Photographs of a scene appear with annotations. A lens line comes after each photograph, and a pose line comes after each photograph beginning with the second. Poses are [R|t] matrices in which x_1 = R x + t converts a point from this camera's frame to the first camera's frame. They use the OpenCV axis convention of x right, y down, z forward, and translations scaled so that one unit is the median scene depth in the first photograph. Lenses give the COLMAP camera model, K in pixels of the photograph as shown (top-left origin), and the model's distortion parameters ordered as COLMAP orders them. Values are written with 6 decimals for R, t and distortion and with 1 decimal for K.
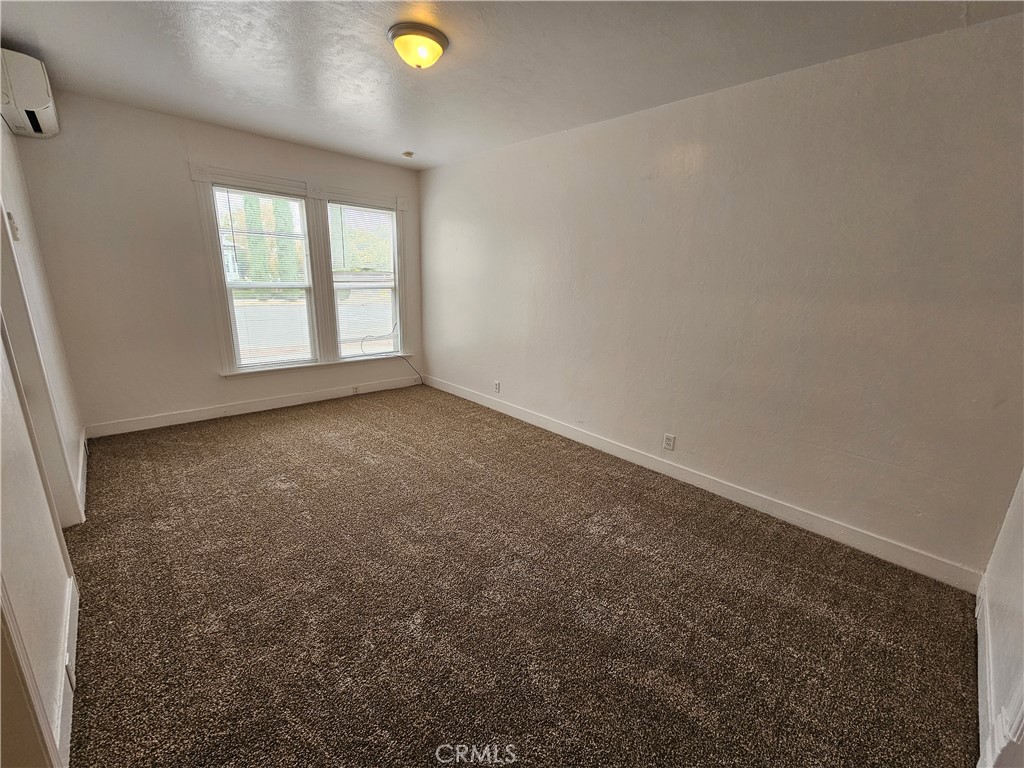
lens RADIAL K [[419.8, 0, 512.0], [0, 419.8, 384.0], [0, 0, 1]] dist [0.001821, 0.000044]
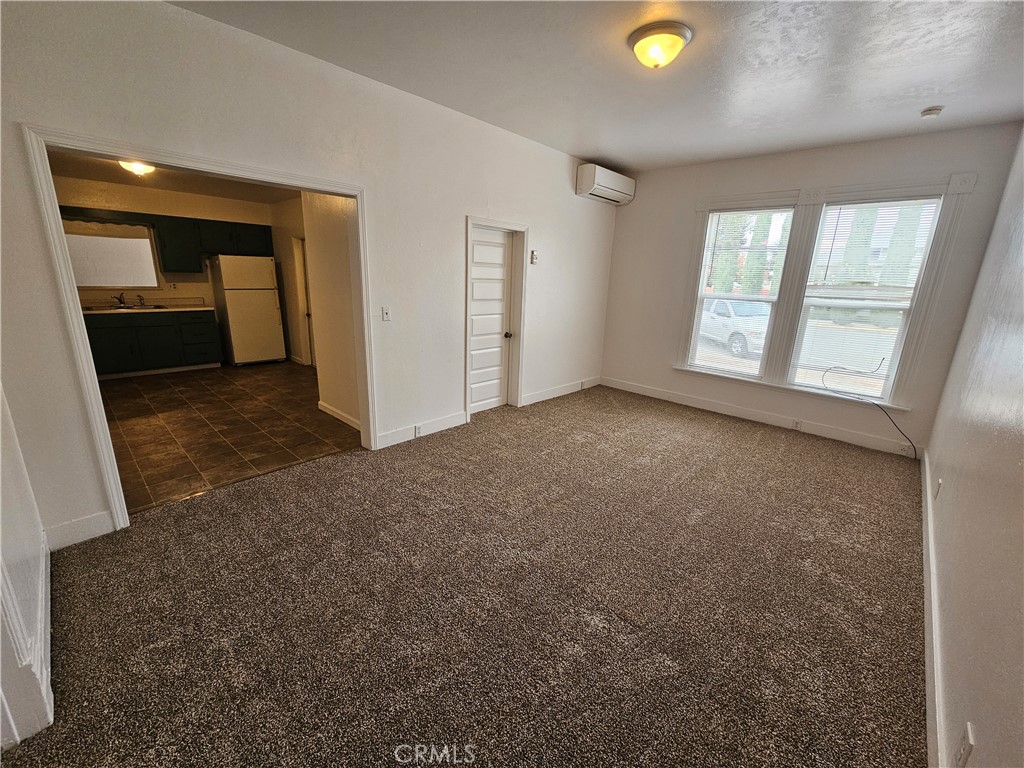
lens RADIAL K [[417.6, 0, 512.0], [0, 417.6, 384.0], [0, 0, 1]] dist [-0.007746, -0.000198]
pose [[0.057683, 0.220847, -0.973601, 0.418365], [-0.281838, 0.939159, 0.196336, -0.070903], [0.957727, 0.263072, 0.116416, 0.363515]]
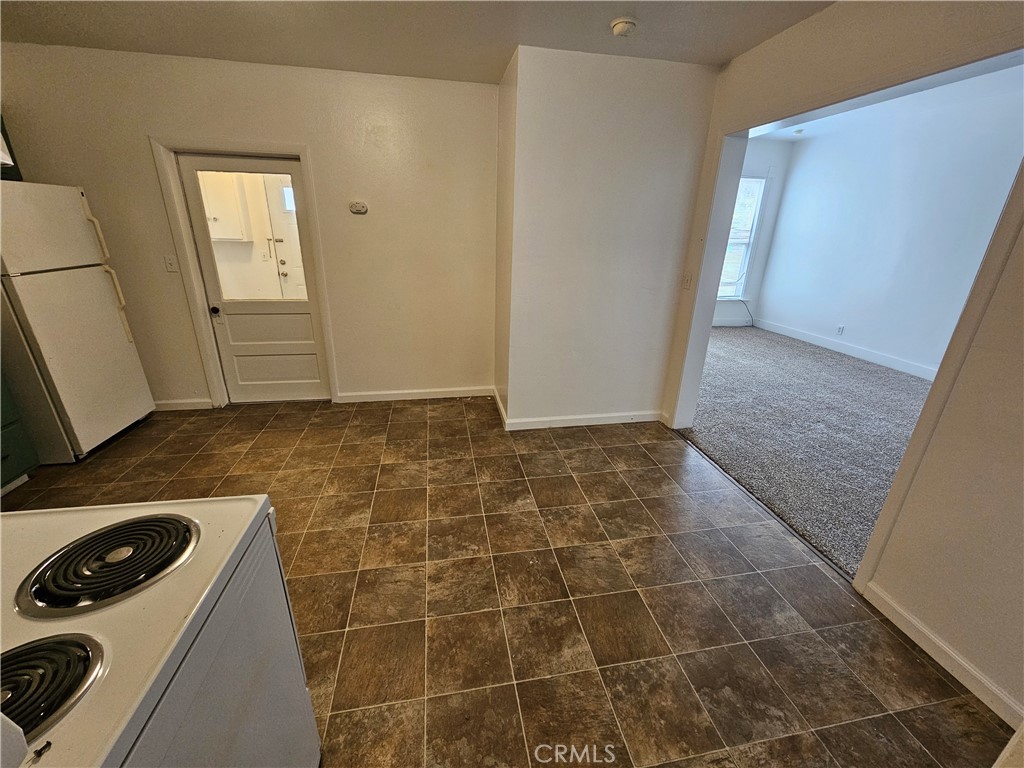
lens RADIAL K [[419.8, 0, 512.0], [0, 419.8, 384.0], [0, 0, 1]] dist [0.001821, 0.000044]
pose [[0.837748, 0.177786, -0.516304, -0.168005], [-0.133499, 0.983505, 0.122050, 0.131942], [0.529486, -0.033321, 0.847664, -0.474774]]
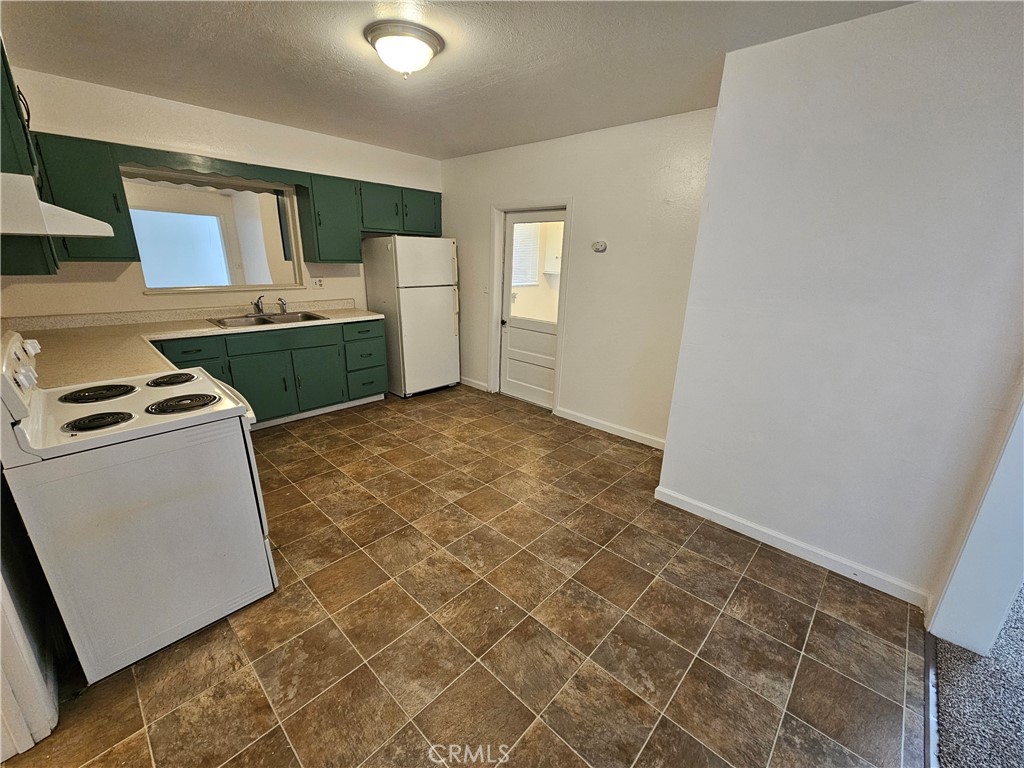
lens RADIAL K [[419.8, 0, 512.0], [0, 419.8, 384.0], [0, 0, 1]] dist [0.001821, 0.000044]
pose [[0.060127, 0.261817, -0.963243, -0.017196], [-0.274687, 0.932071, 0.236198, 0.065039], [0.959652, 0.250389, 0.127960, -0.216747]]
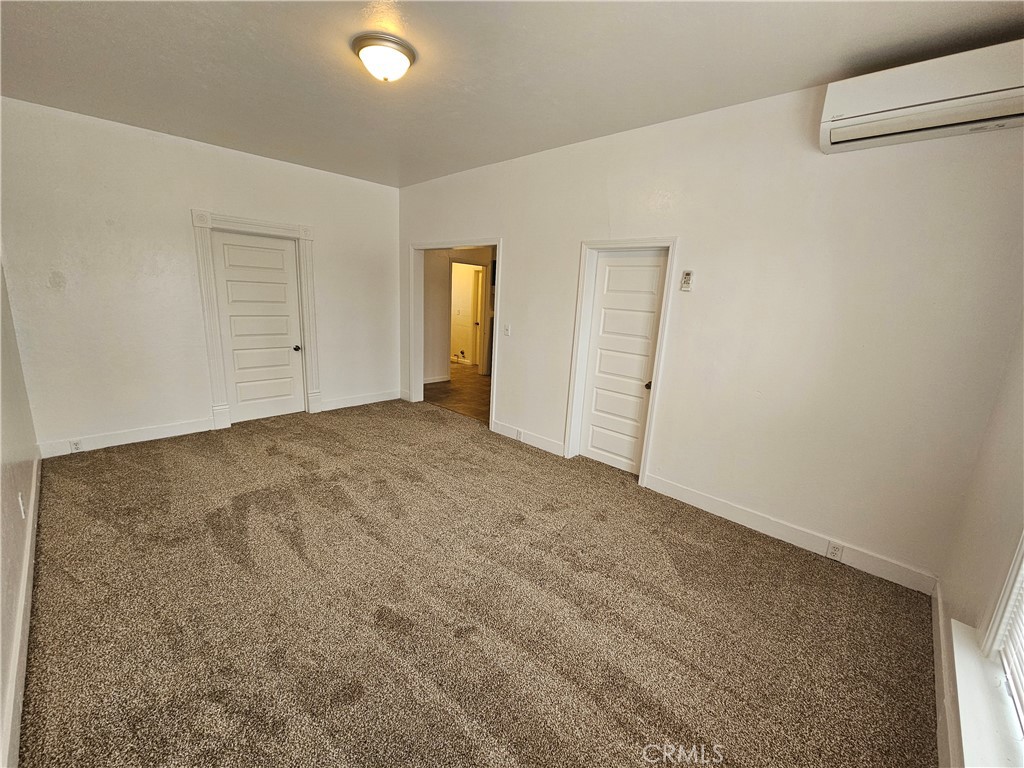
lens RADIAL K [[419.8, 0, 512.0], [0, 419.8, 384.0], [0, 0, 1]] dist [0.001821, 0.000044]
pose [[-0.994863, -0.072852, -0.070285, -0.241287], [-0.096871, 0.886697, 0.452089, -0.285011], [0.029385, 0.456575, -0.889199, 1.053479]]
